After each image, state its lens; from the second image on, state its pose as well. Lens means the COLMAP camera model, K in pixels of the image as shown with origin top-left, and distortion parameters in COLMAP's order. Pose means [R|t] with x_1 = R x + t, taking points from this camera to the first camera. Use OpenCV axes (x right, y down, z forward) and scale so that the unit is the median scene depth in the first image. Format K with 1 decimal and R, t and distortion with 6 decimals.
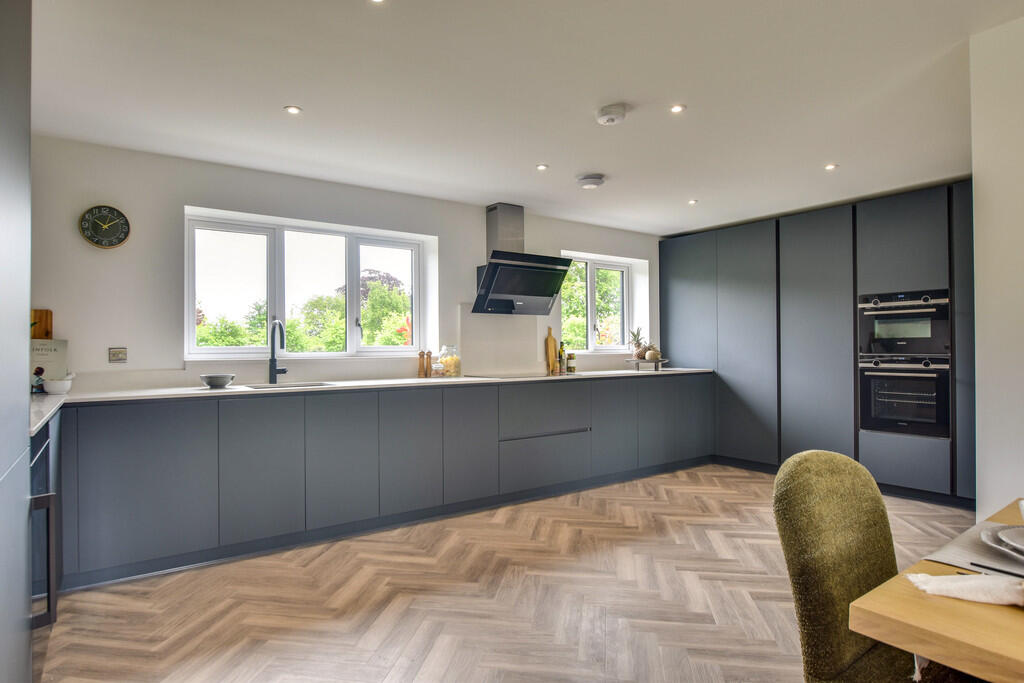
lens RADIAL K [[569.4, 0, 512.9], [0, 569.4, 346.1], [0, 0, 1]] dist [-0.012190, -0.001344]
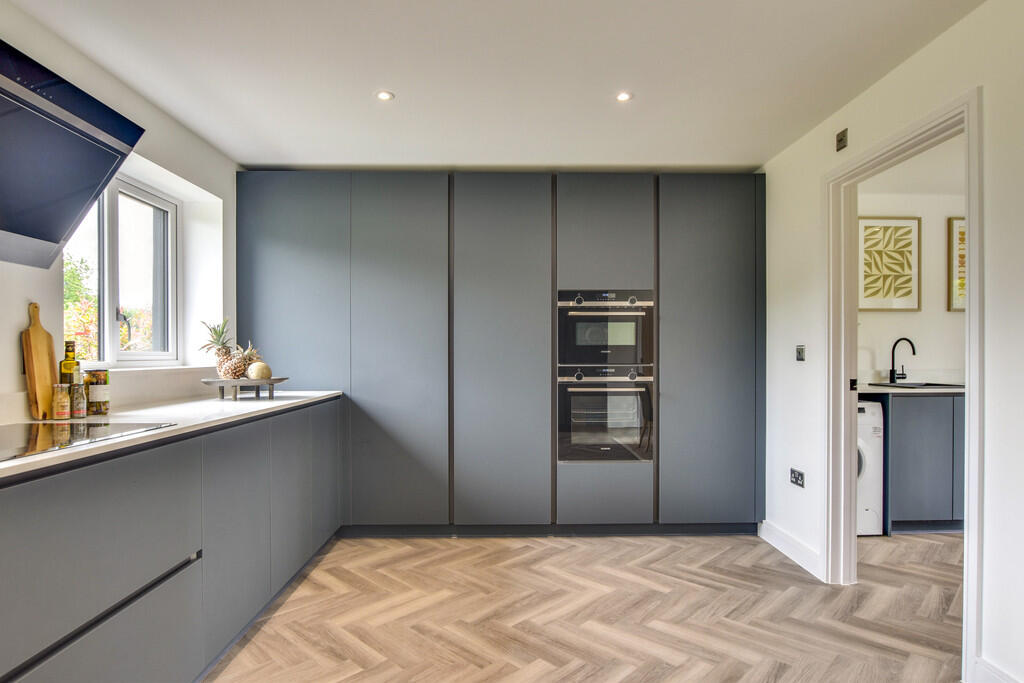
lens RADIAL K [[571.3, 0, 514.2], [0, 571.3, 357.7], [0, 0, 1]] dist [-0.016189, -0.000976]
pose [[0.572583, 0.000814, 0.819847, -0.072108], [-0.003244, 0.999994, 0.001272, 0.002756], [-0.819841, -0.003388, 0.572582, 0.590969]]
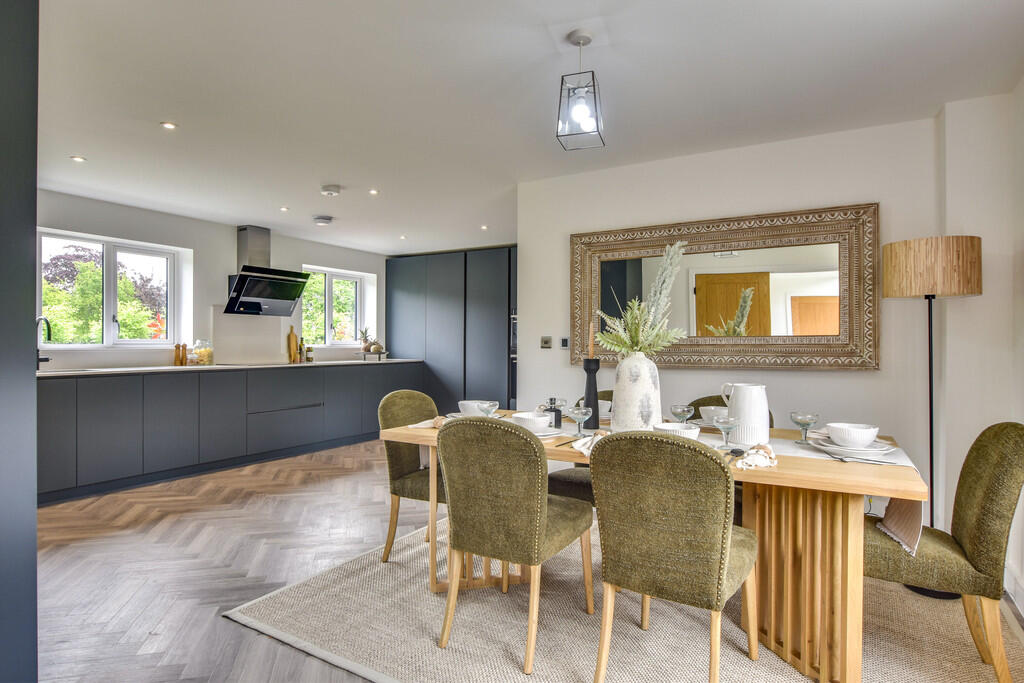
lens RADIAL K [[569.4, 0, 512.9], [0, 569.4, 346.1], [0, 0, 1]] dist [-0.012190, -0.001344]
pose [[0.915341, 0.007787, 0.402604, 0.007572], [-0.010828, 0.999927, 0.005277, -0.000614], [-0.402533, -0.009189, 0.915359, -0.388746]]
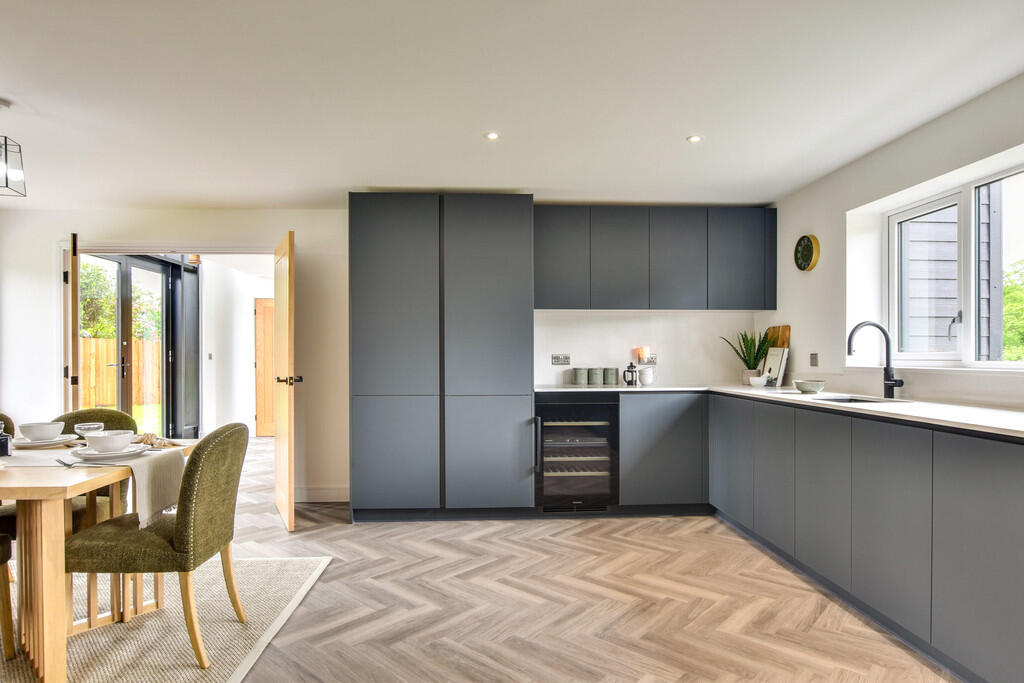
lens RADIAL K [[569.4, 0, 512.9], [0, 569.4, 346.1], [0, 0, 1]] dist [-0.012190, -0.001344]
pose [[-0.532845, -0.008931, -0.846166, 0.471559], [0.002417, 0.999924, -0.012076, 0.000686], [0.846209, -0.008479, -0.532783, 0.823124]]
